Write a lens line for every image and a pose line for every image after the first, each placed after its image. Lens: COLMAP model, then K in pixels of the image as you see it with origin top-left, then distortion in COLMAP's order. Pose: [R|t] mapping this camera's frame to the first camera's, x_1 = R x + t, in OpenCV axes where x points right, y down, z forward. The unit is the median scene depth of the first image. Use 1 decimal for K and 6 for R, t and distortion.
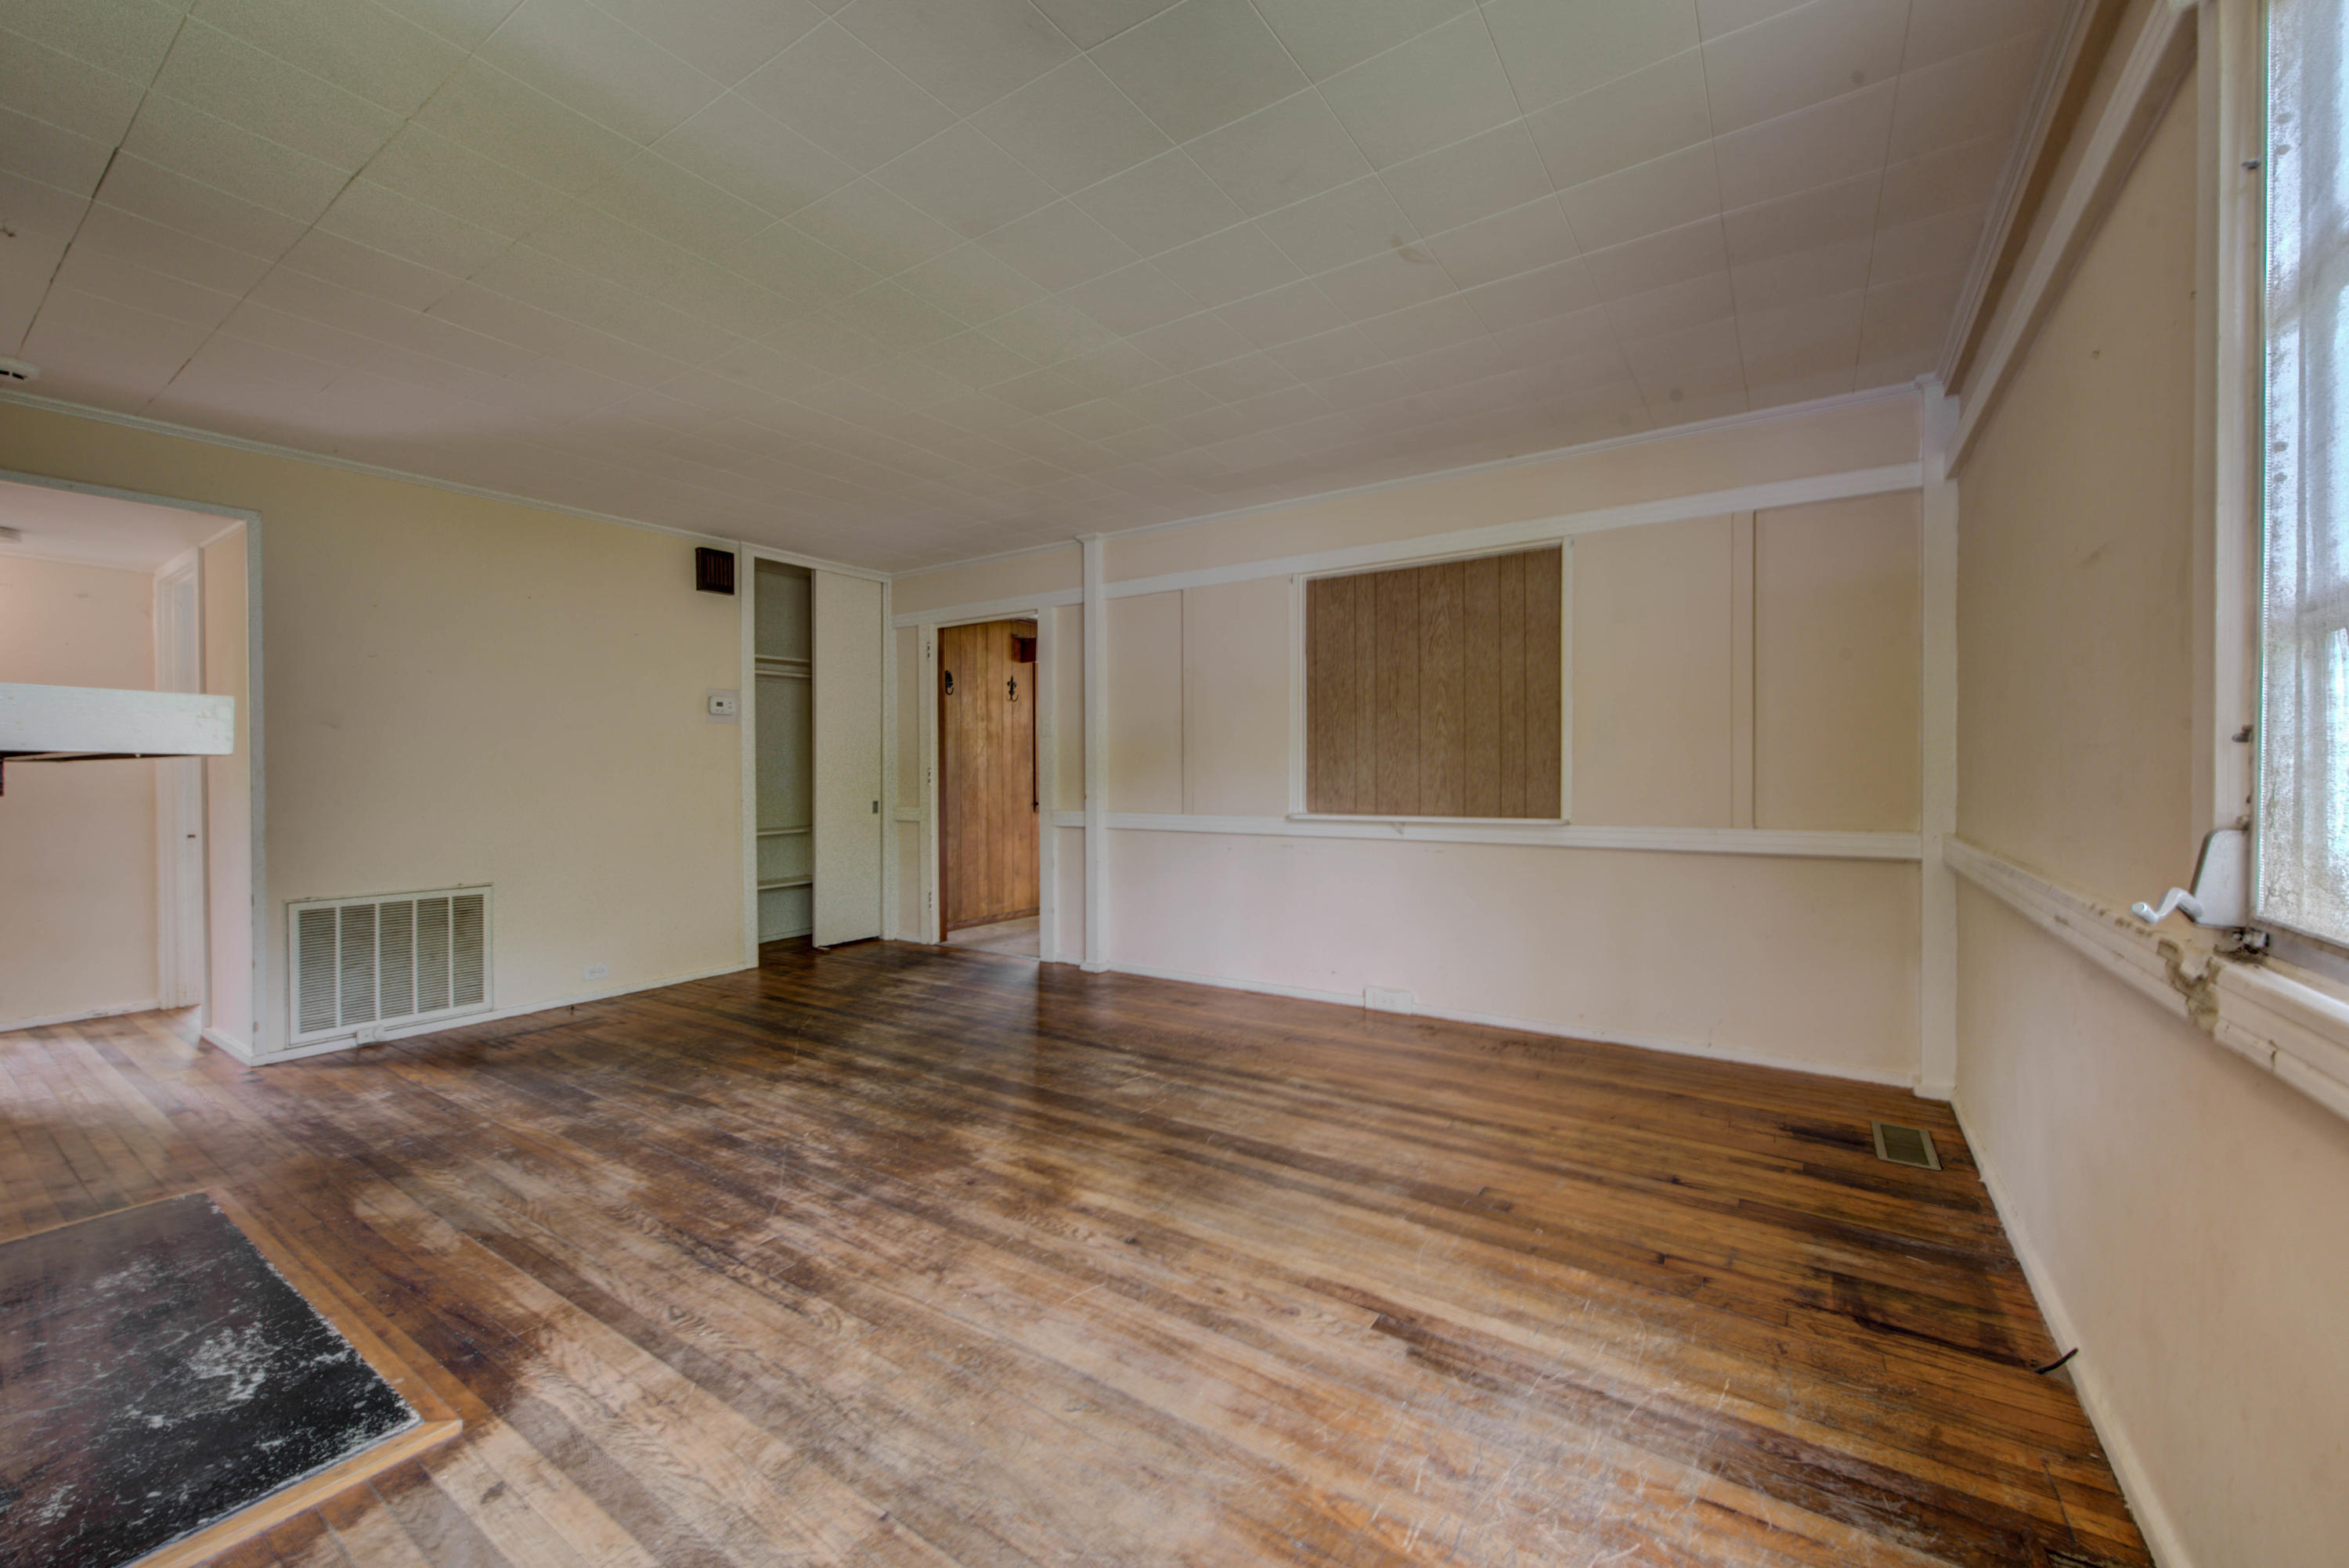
lens RADIAL K [[924.4, 0, 1174.7], [0, 924.4, 782.7], [0, 0, 1]] dist [0.000925, -0.000410]
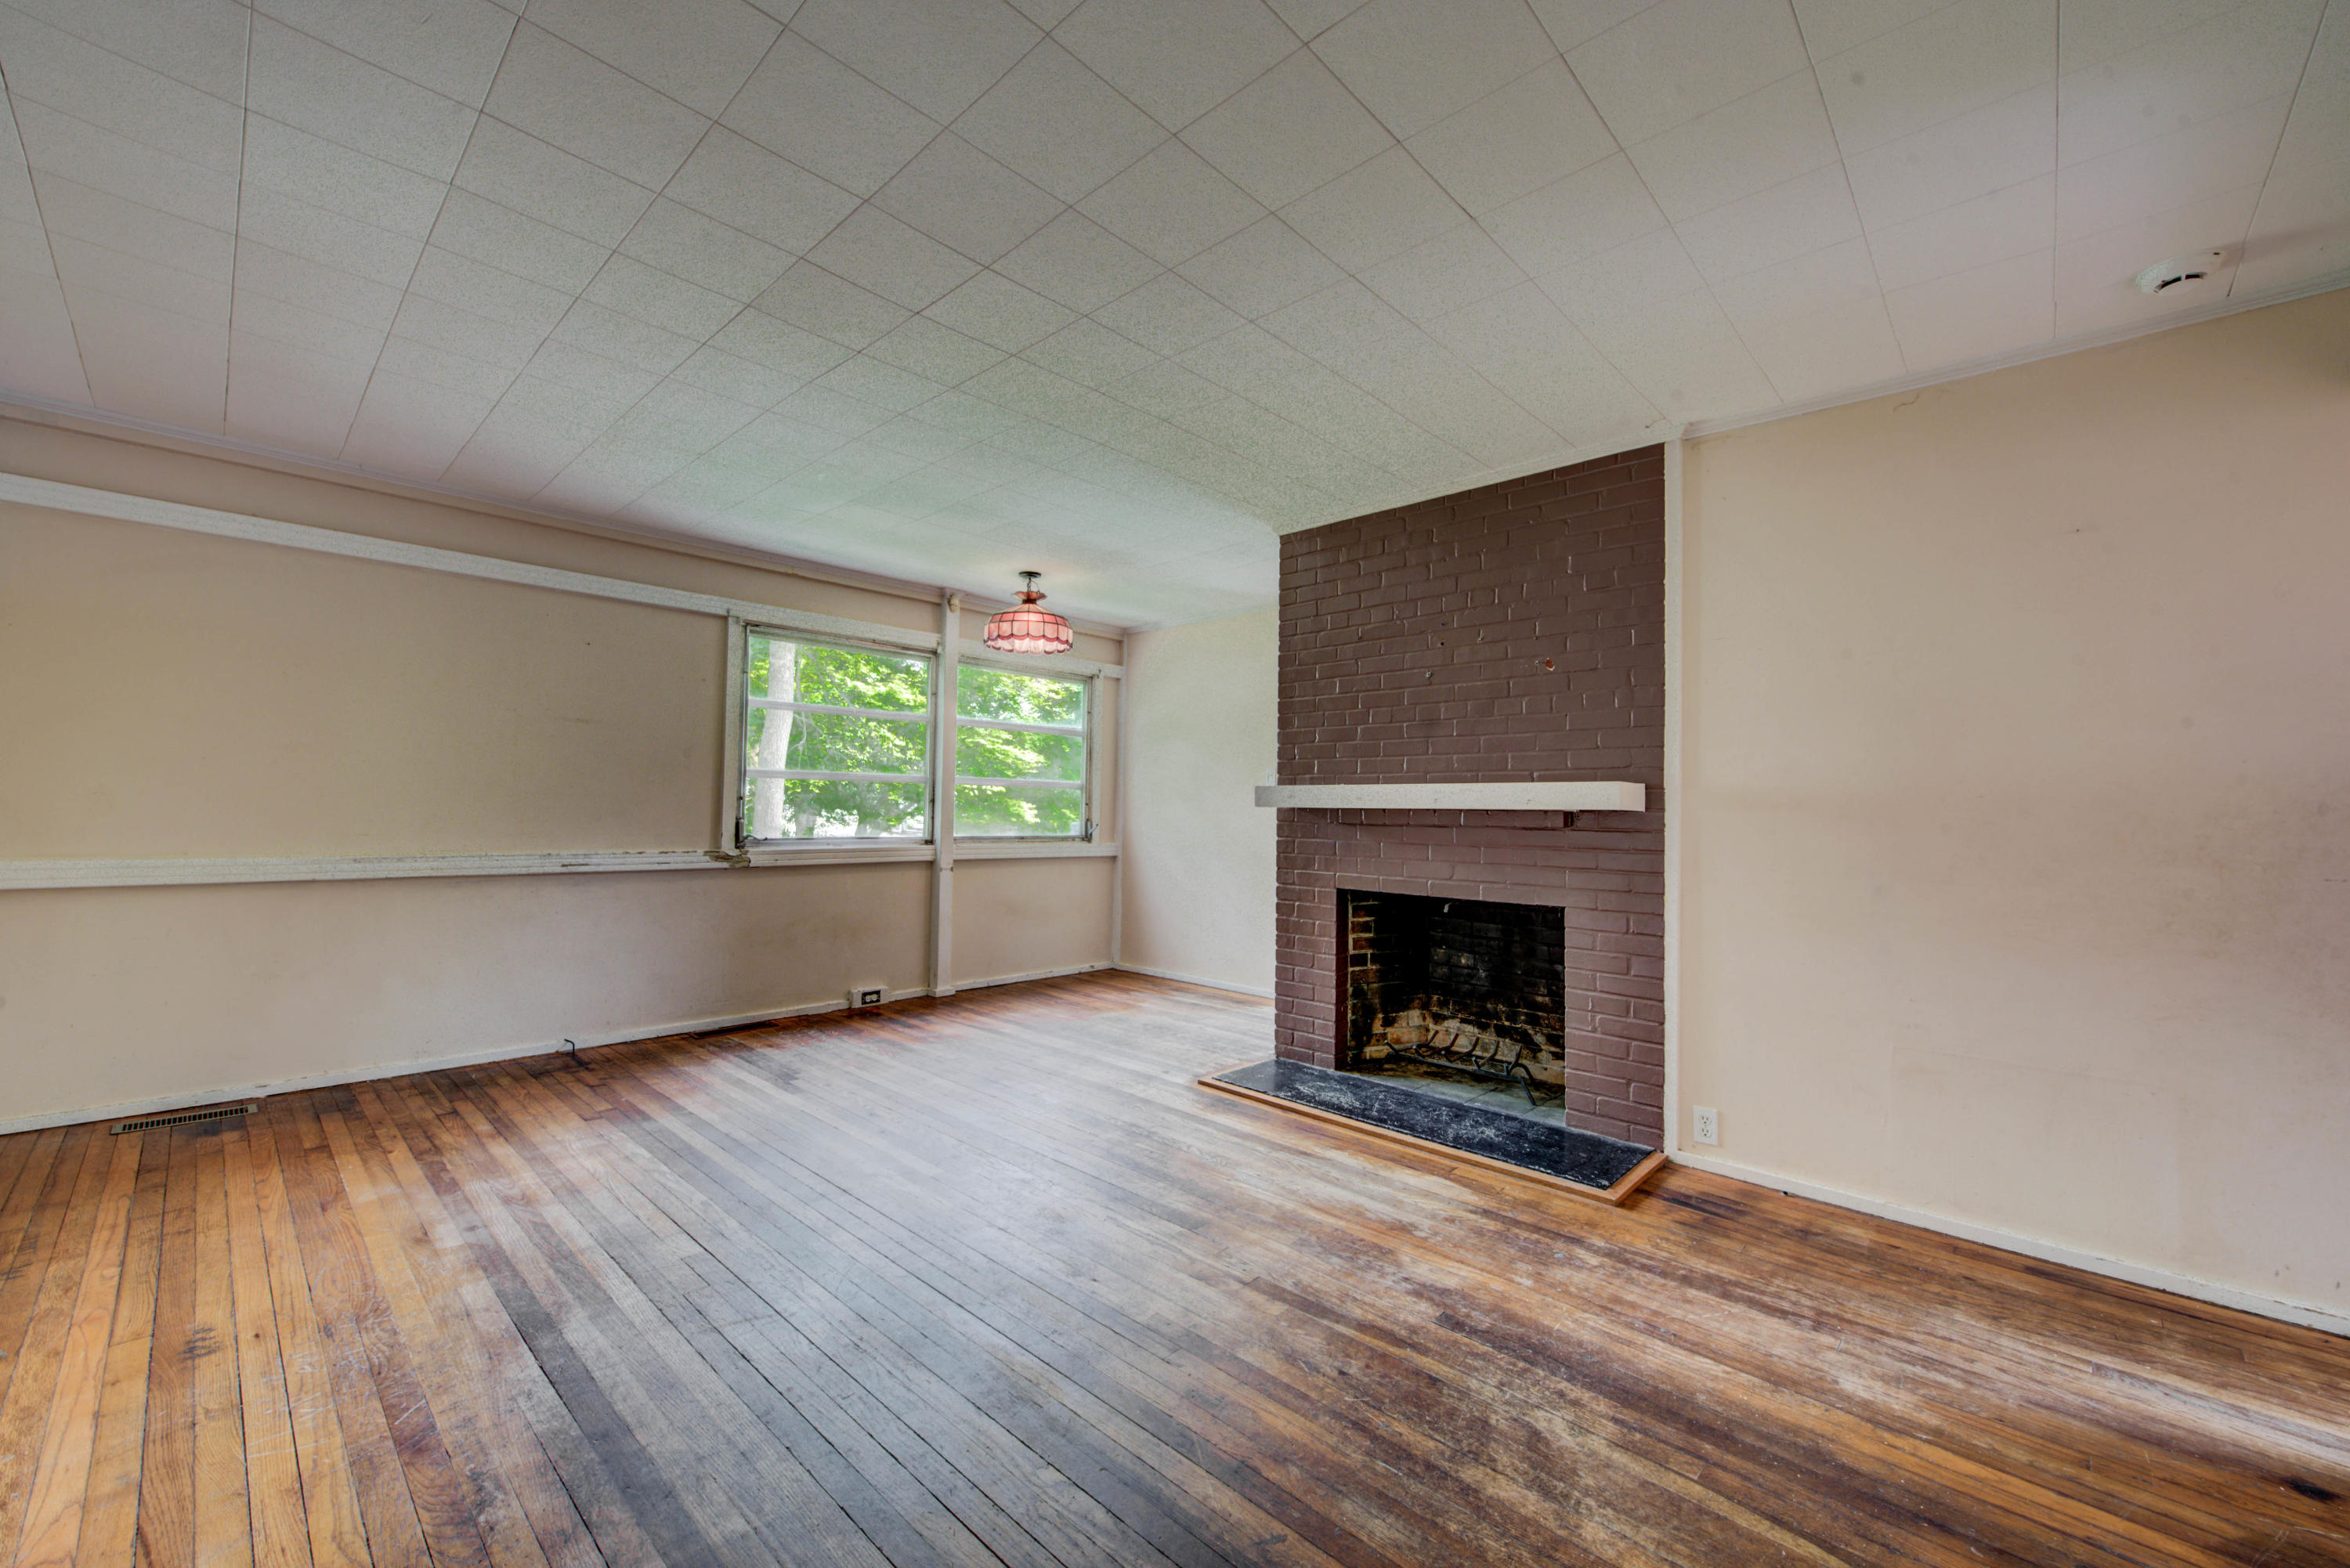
lens RADIAL K [[924.9, 0, 1171.4], [0, 924.9, 771.8], [0, 0, 1]] dist [0.000925, -0.000410]
pose [[-0.985131, -0.004861, 0.171734, -0.708813], [-0.010292, 0.999474, -0.030750, -0.026190], [-0.171494, -0.032060, -0.984663, 2.176651]]
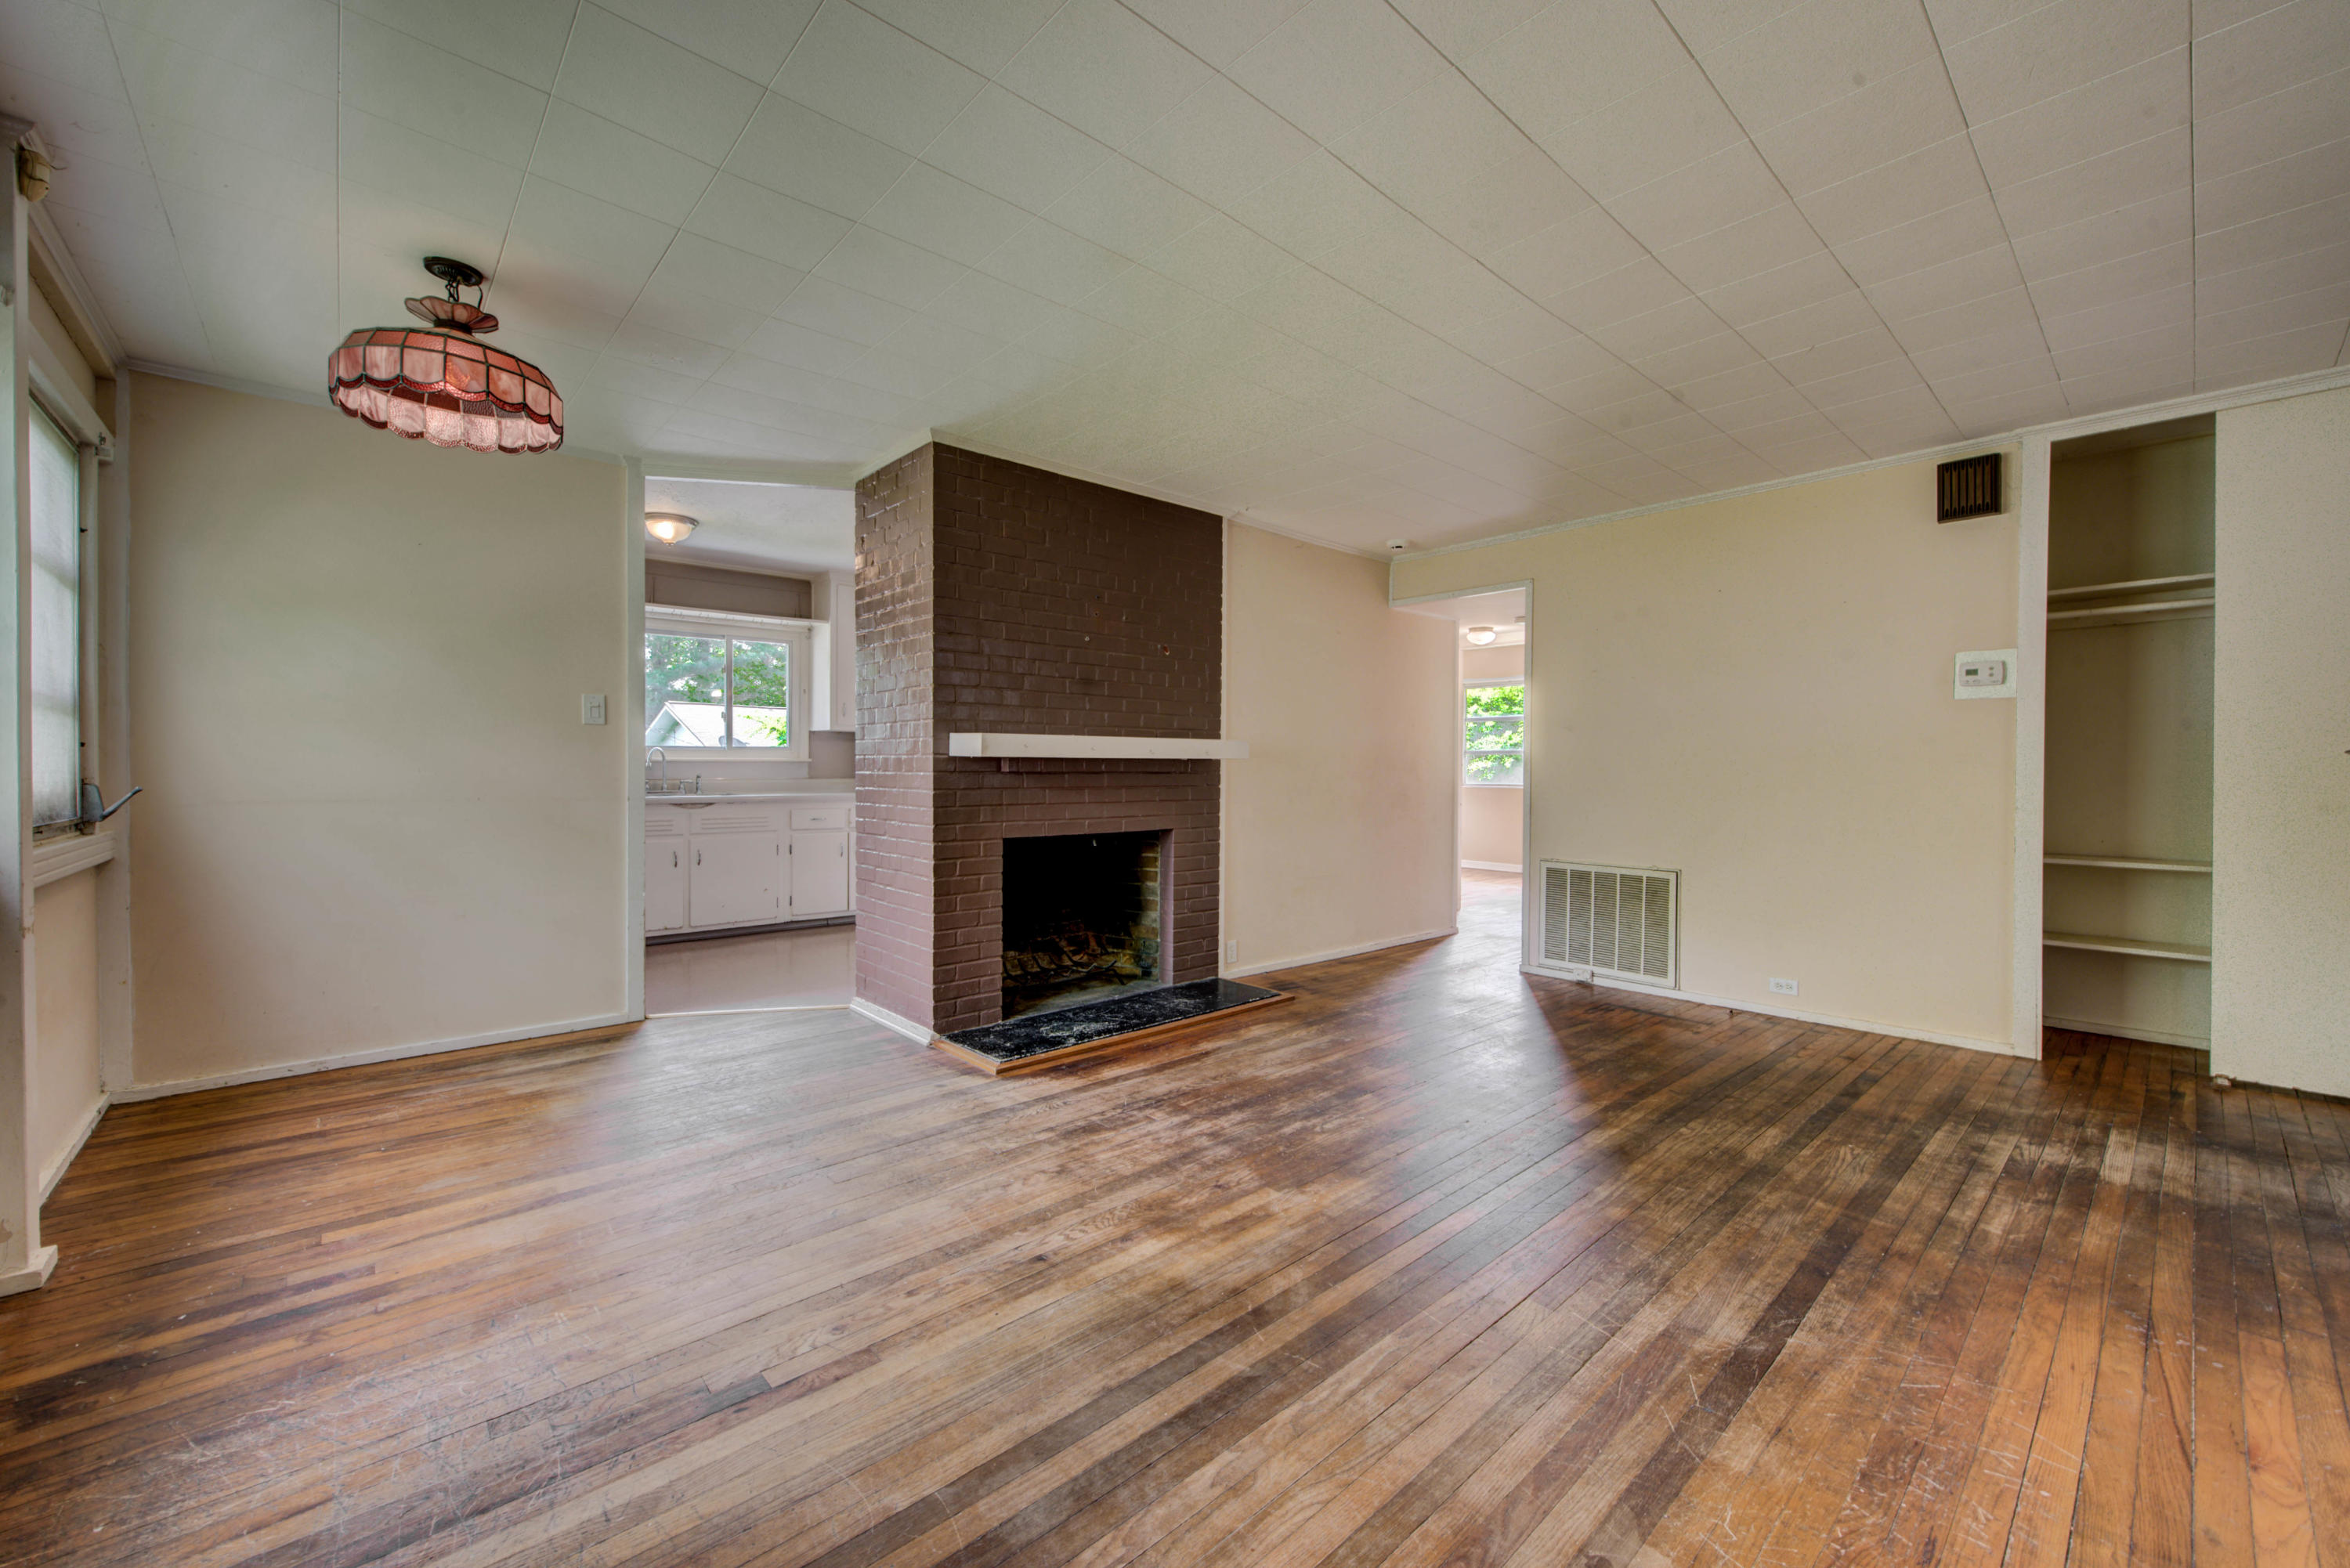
lens RADIAL K [[924.9, 0, 1177.9], [0, 924.9, 774.1], [0, 0, 1]] dist [0.000925, -0.000410]
pose [[-0.244161, 0.012606, -0.969653, 0.745897], [-0.014433, 0.999757, 0.016632, -0.018120], [0.969627, 0.018056, -0.243920, 1.212975]]
